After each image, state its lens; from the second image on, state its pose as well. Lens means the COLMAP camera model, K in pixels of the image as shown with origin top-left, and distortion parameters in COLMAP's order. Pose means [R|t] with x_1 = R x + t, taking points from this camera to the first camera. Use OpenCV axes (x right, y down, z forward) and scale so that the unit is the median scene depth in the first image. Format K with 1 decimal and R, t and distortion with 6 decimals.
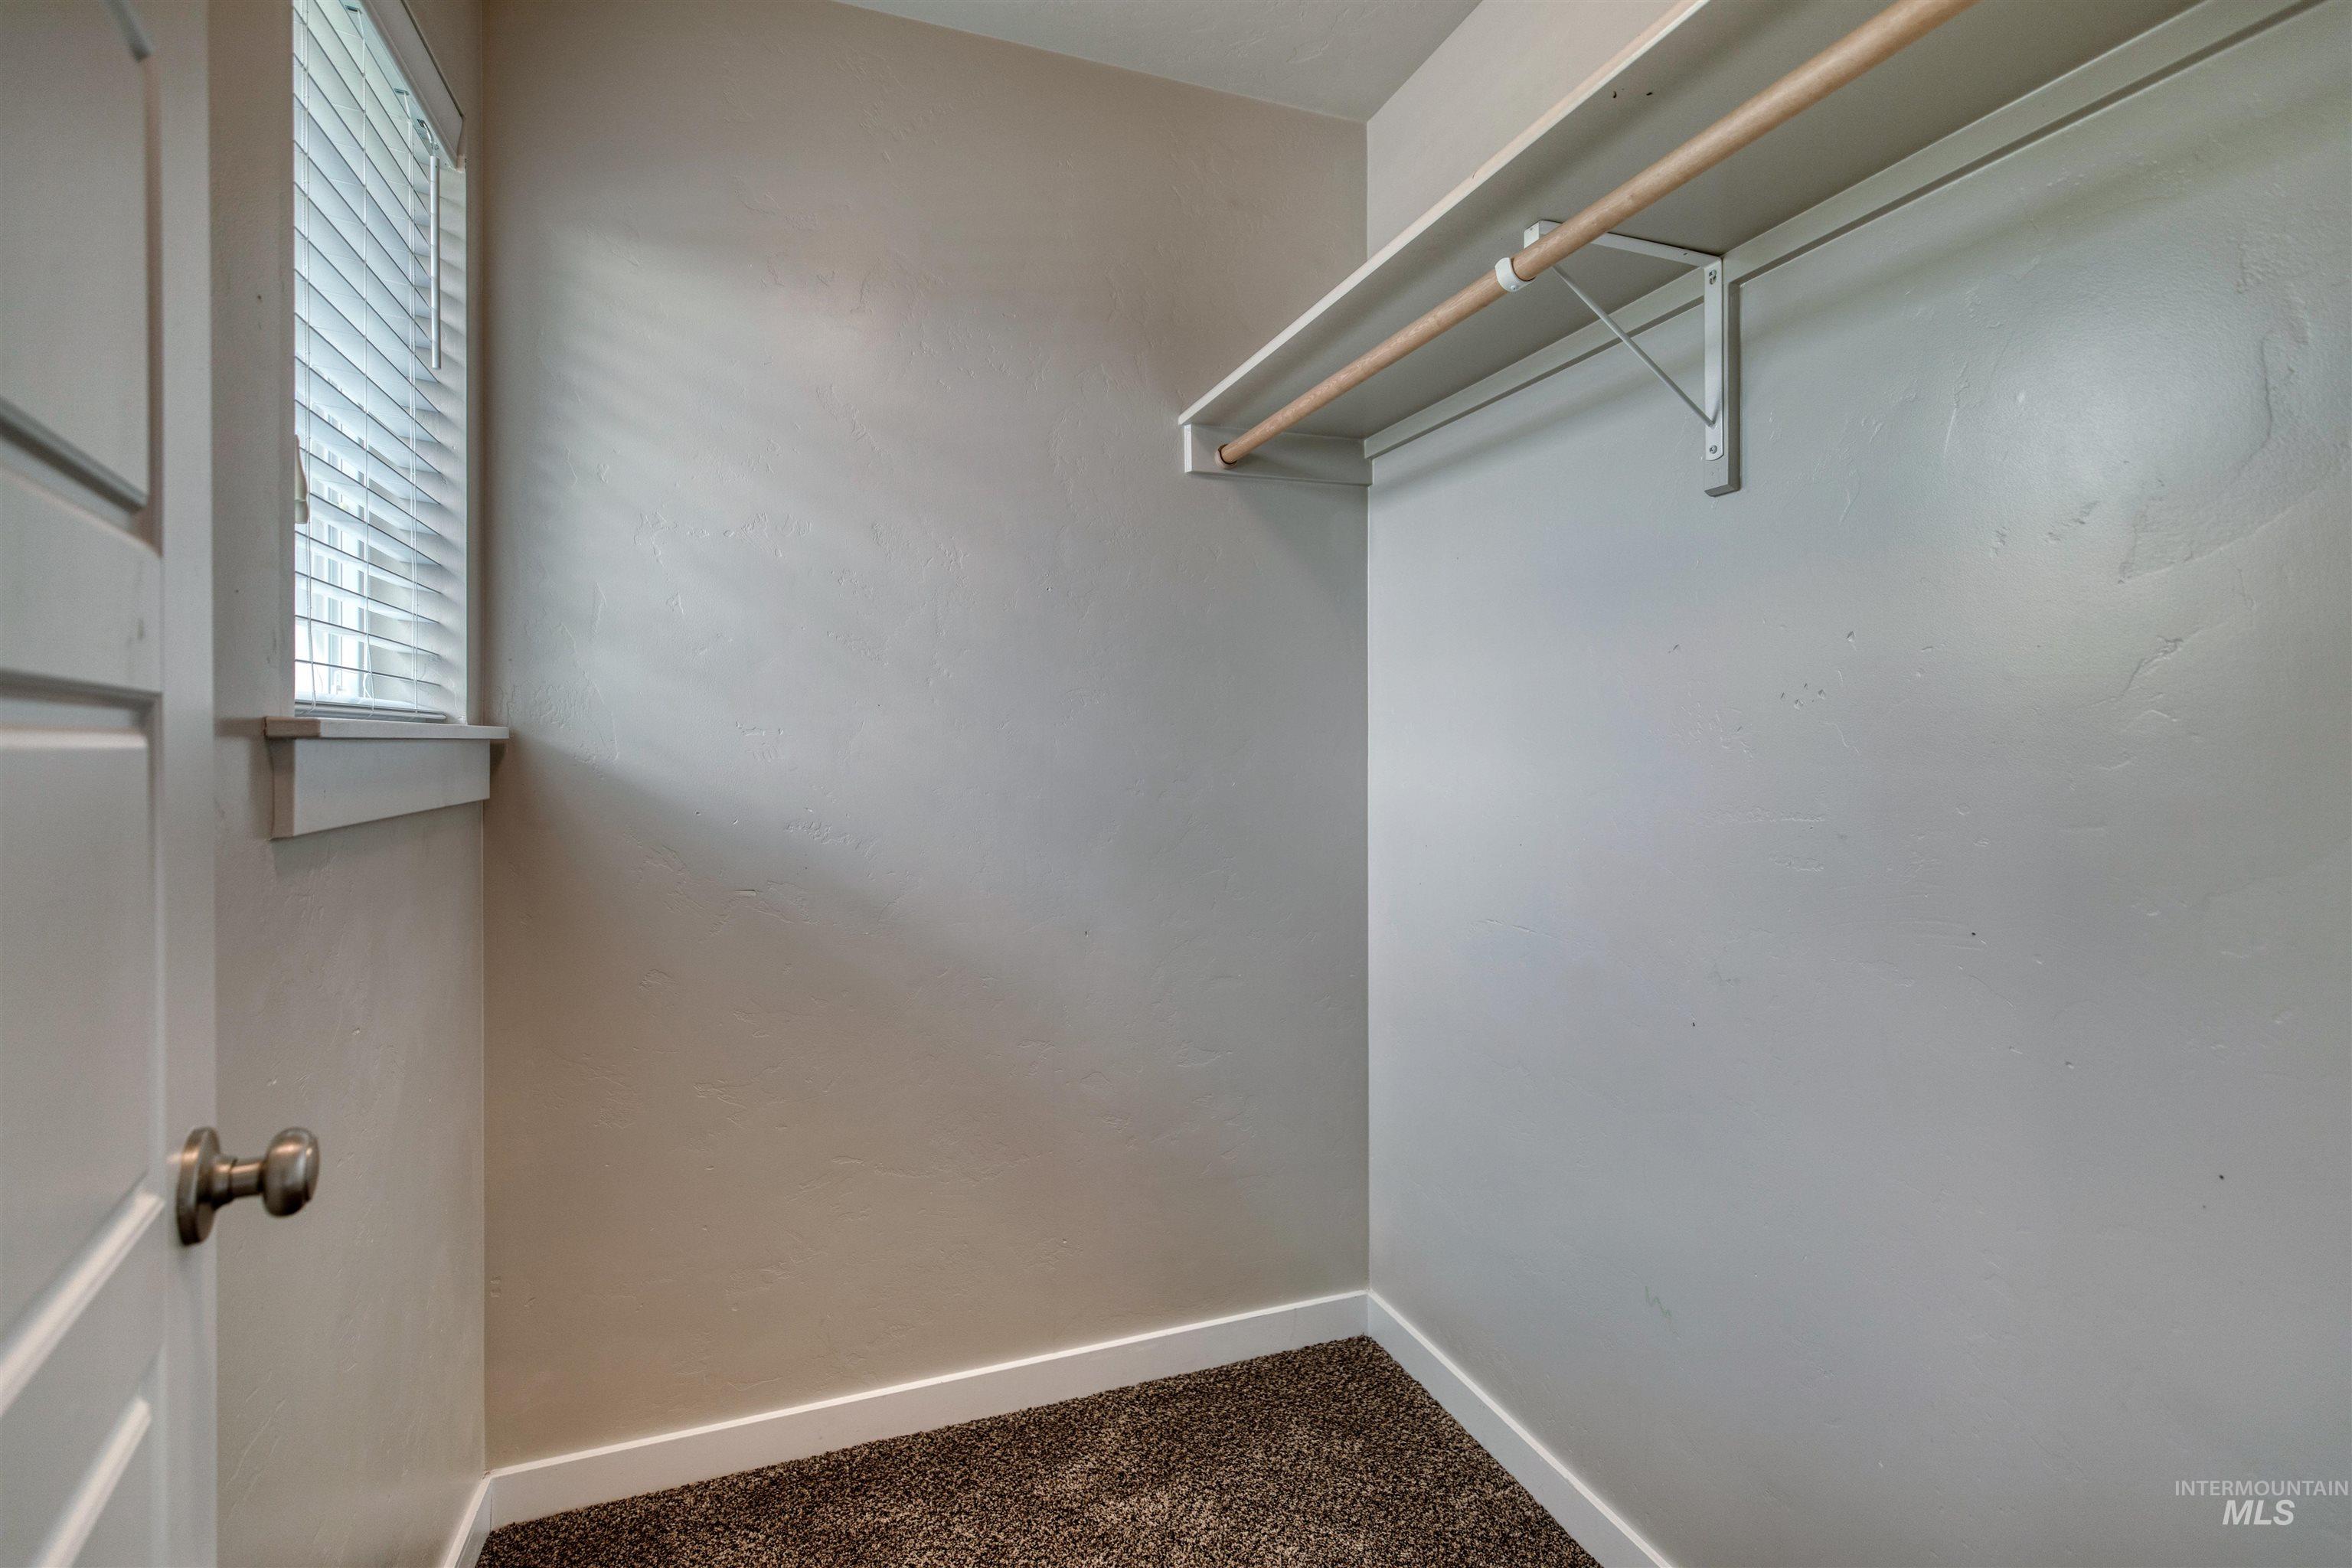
lens RADIAL K [[1070.0, 0, 1183.5], [0, 1070.0, 735.1], [0, 0, 1]] dist [0.004898, 0.000641]
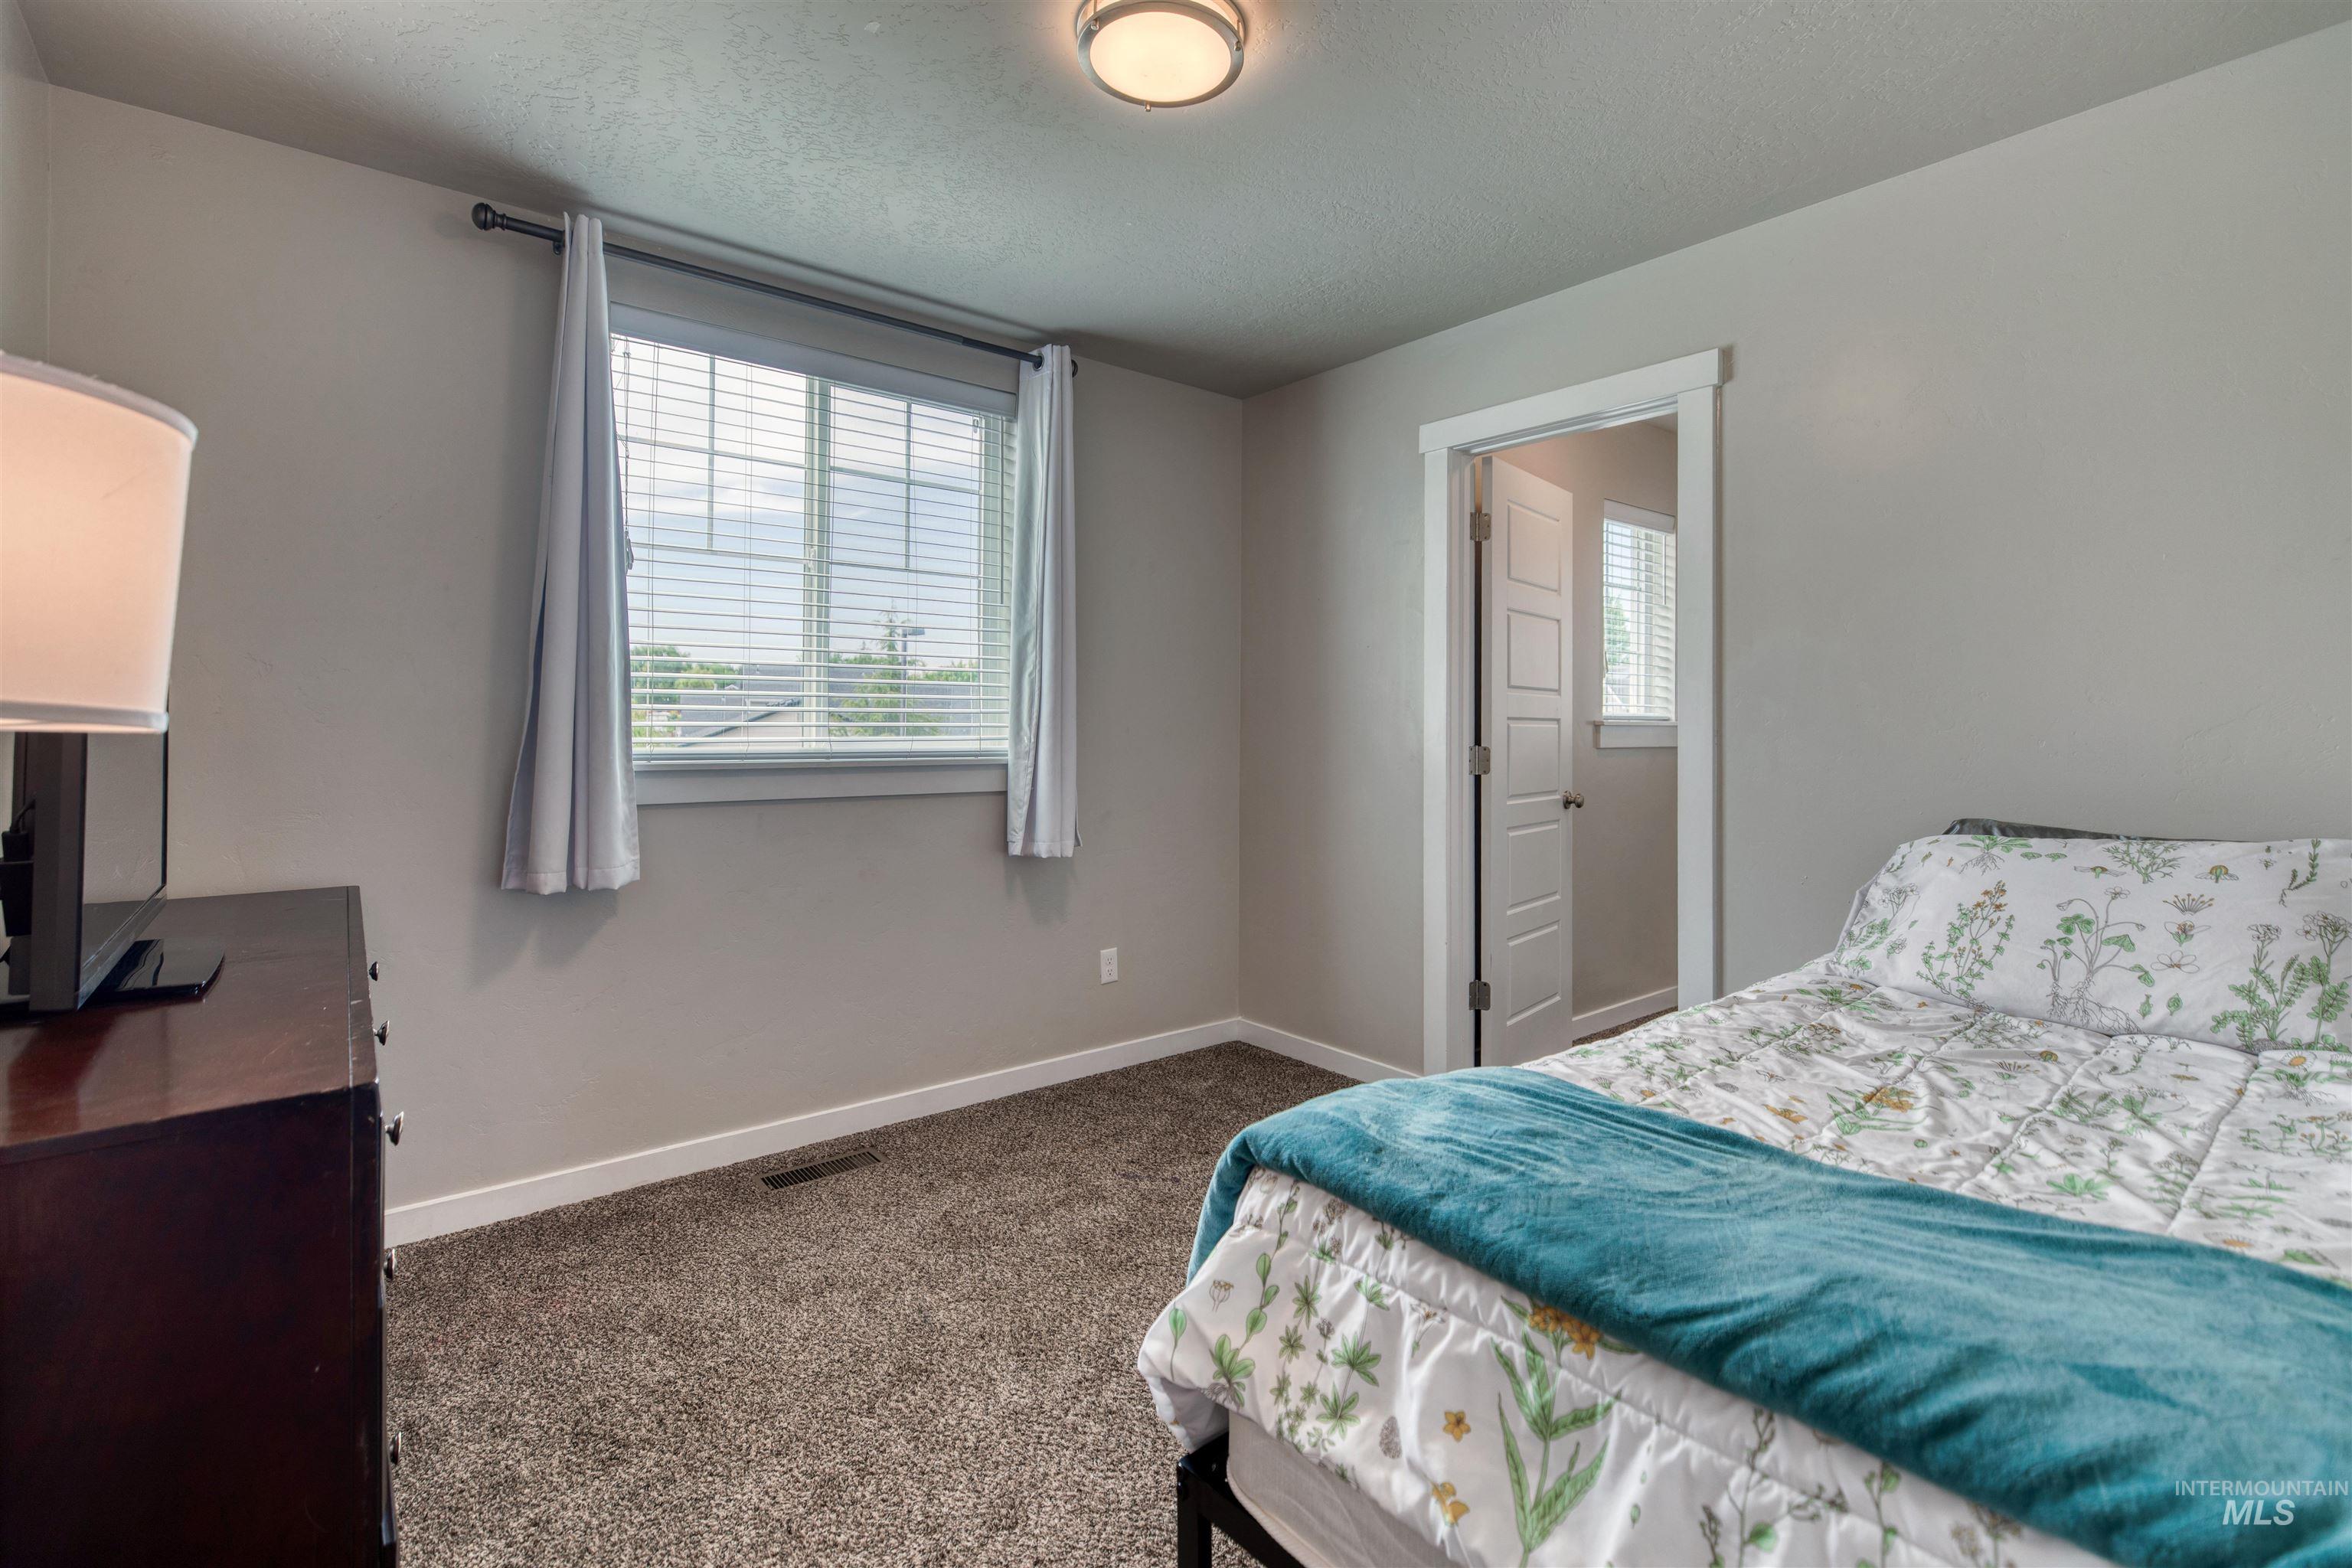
lens RADIAL K [[1070.0, 0, 1183.5], [0, 1070.0, 735.1], [0, 0, 1]] dist [0.004898, 0.000641]
pose [[0.323158, 0.002120, -0.946343, 2.330578], [-0.002490, 0.999996, 0.001389, 0.037177], [0.946342, 0.001907, 0.323162, -1.699986]]
